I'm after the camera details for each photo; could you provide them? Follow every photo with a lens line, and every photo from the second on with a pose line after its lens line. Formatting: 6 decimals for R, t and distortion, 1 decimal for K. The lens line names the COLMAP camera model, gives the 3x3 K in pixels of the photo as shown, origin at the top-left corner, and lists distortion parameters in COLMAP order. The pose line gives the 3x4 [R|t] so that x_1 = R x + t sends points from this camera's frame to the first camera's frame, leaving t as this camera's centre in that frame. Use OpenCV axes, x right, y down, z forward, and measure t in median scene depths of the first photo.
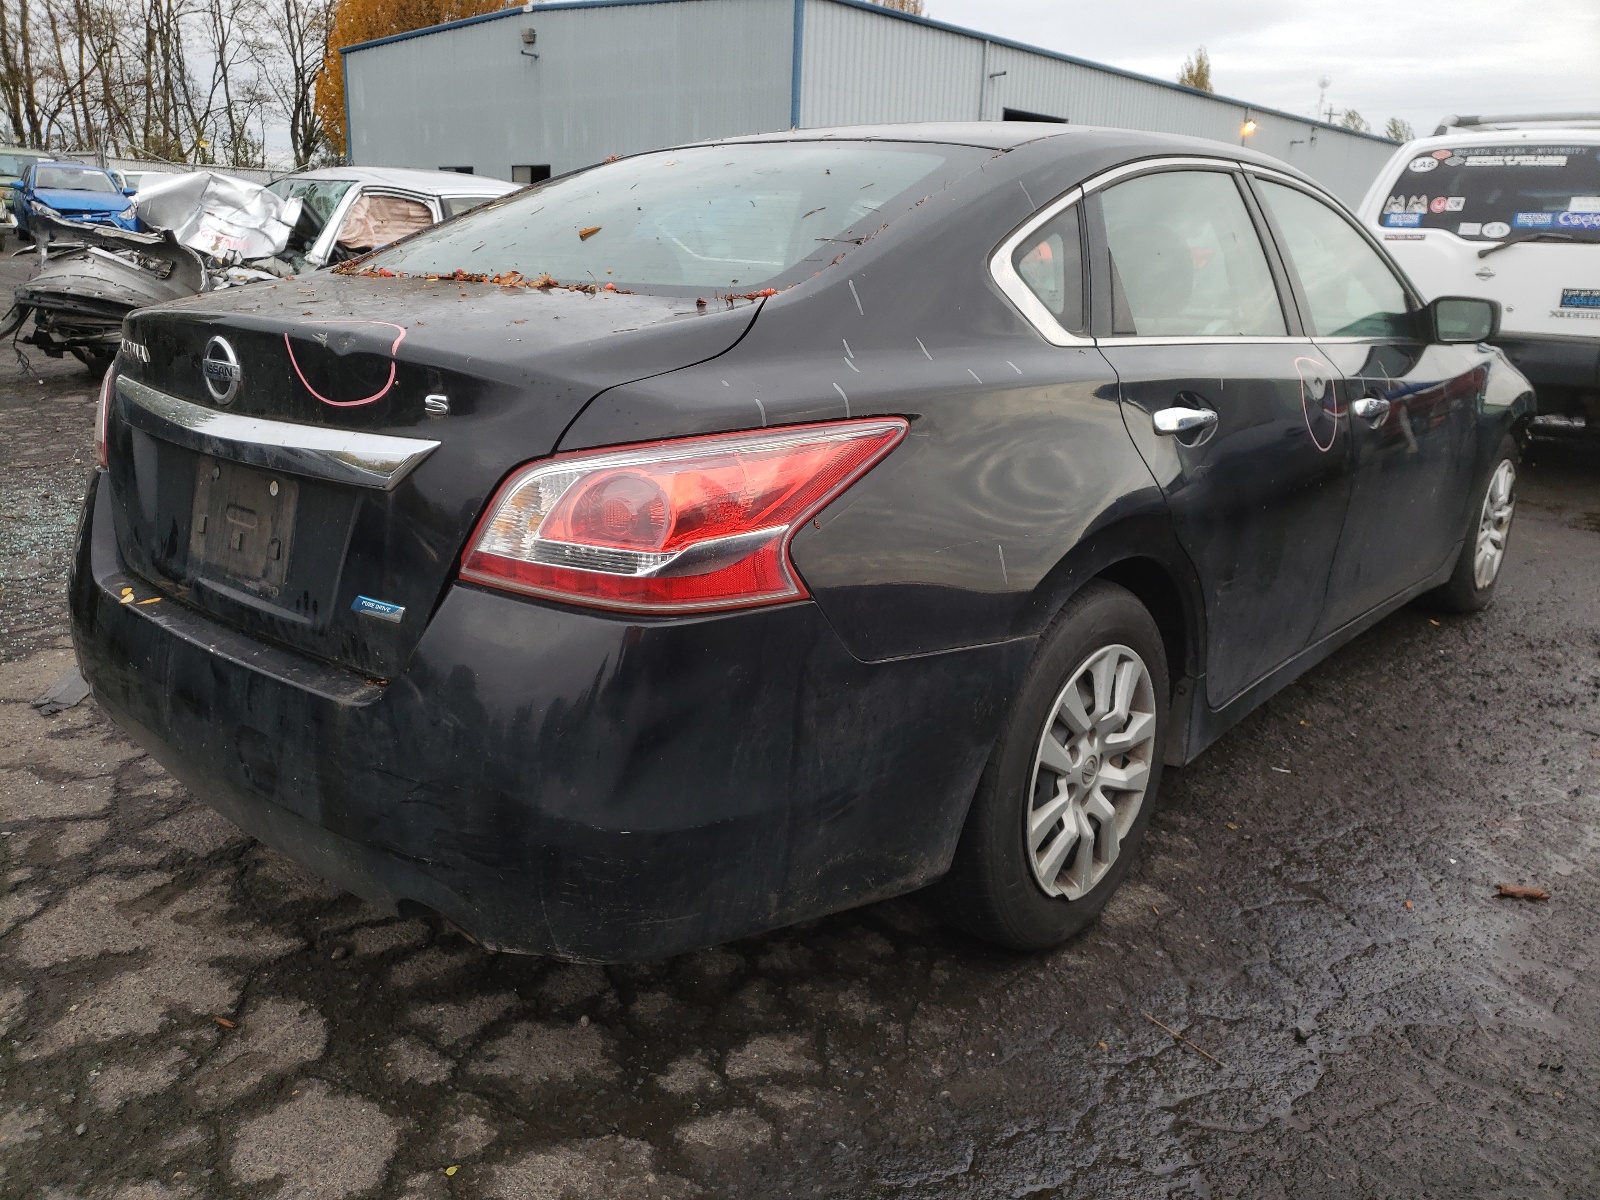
lens RADIAL K [[1296.6, 0, 816.5], [0, 1296.6, 600.2], [0, 0, 1]] dist [0.031060, -0.000139]
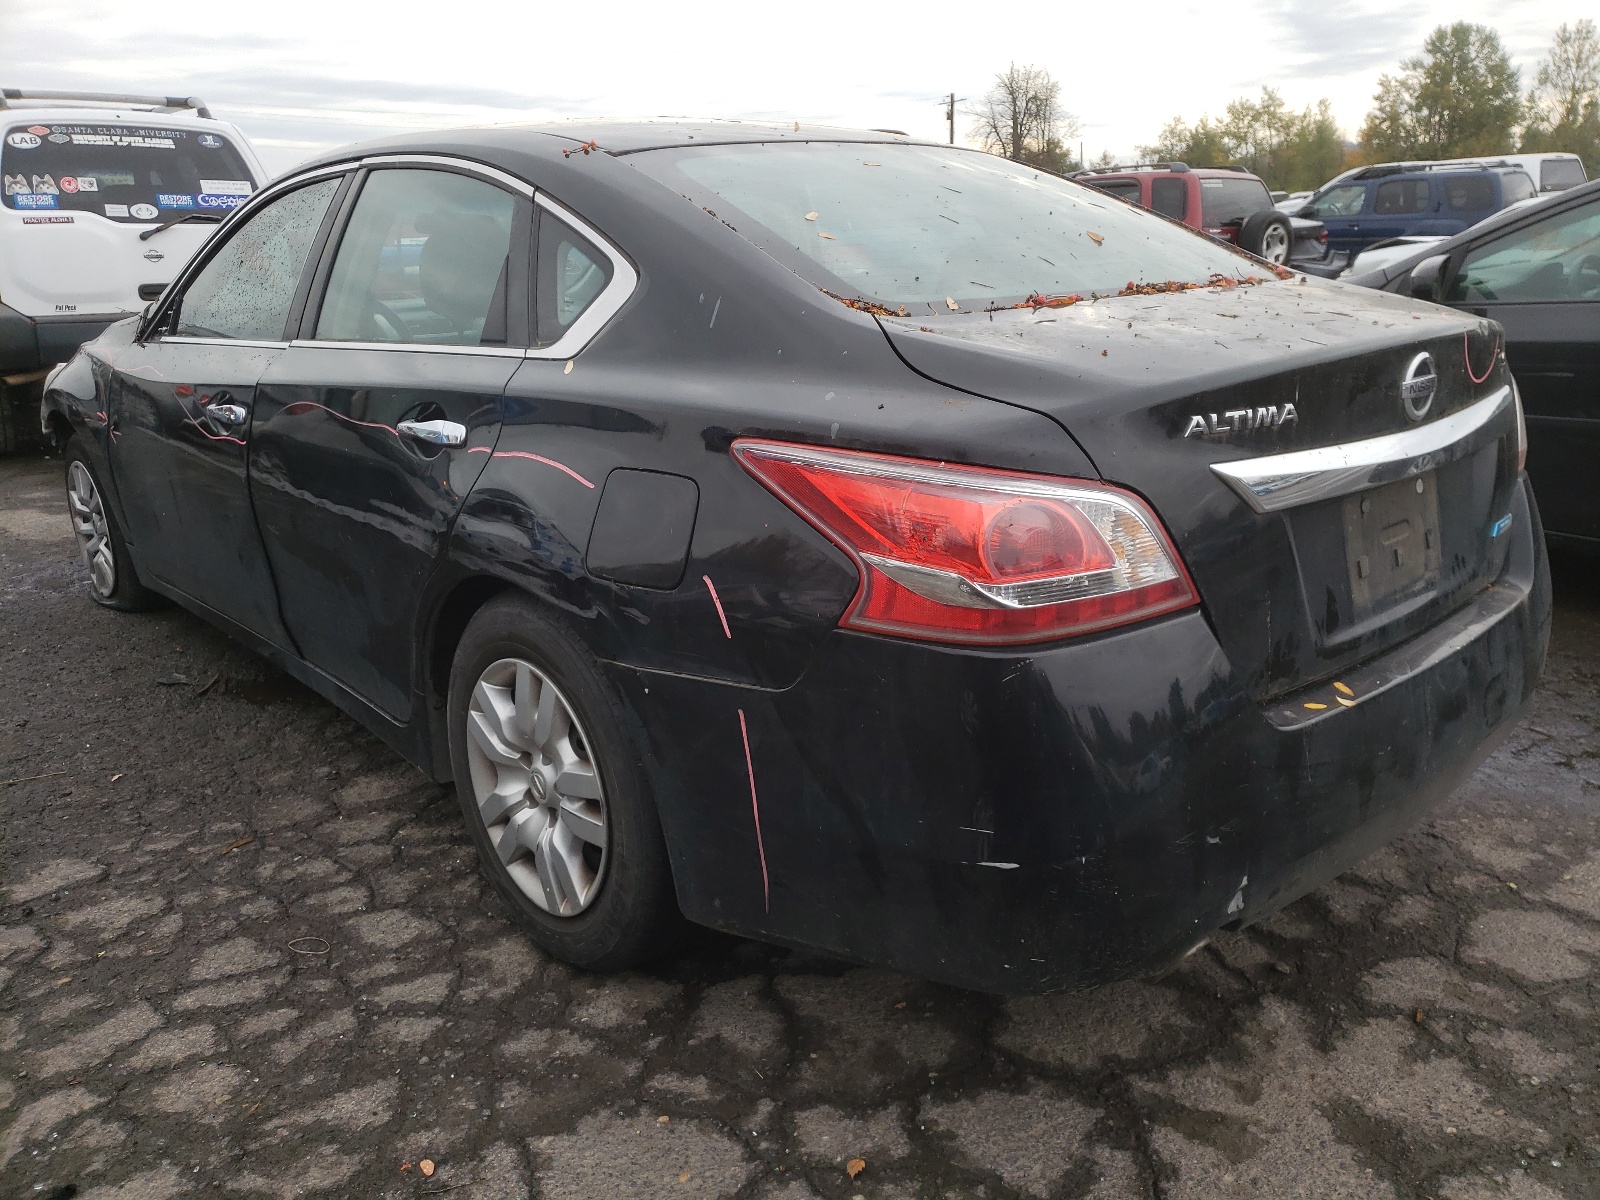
lens RADIAL K [[1296.6, 0, 816.5], [0, 1296.6, 600.2], [0, 0, 1]] dist [0.031060, -0.000139]
pose [[0.079087, -0.310803, 0.947178, -1.201380], [0.287019, 0.917019, 0.276941, -0.351623], [-0.954655, 0.249956, 0.161731, 1.061423]]
